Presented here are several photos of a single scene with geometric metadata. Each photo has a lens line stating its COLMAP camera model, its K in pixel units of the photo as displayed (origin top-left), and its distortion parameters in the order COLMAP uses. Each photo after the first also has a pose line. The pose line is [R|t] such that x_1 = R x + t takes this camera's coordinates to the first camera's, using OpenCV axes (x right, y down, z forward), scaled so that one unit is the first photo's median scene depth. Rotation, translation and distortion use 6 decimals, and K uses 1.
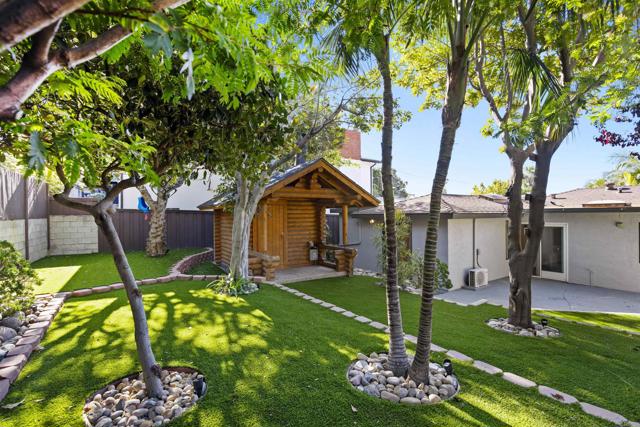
lens RADIAL K [[304.5, 0, 320.5], [0, 304.5, 229.3], [0, 0, 1]] dist [-0.015536, 0.000097]
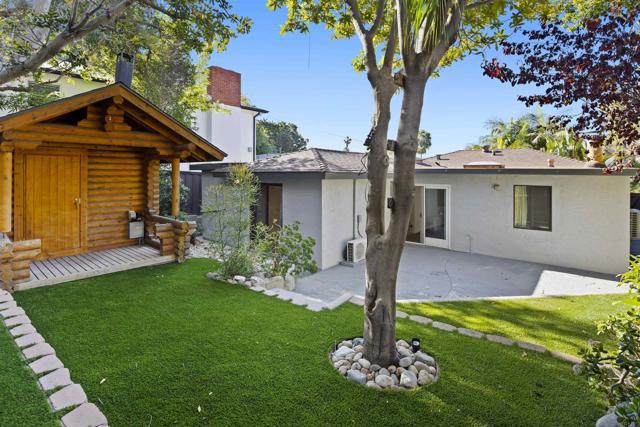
lens RADIAL K [[312.4, 0, 319.2], [0, 312.4, 195.0], [0, 0, 1]] dist [-0.017571, -0.000232]
pose [[0.959144, -0.005682, 0.282860, 0.192630], [-0.000187, 0.999785, 0.020717, -0.010881], [-0.282917, -0.019923, 0.958937, 0.230650]]
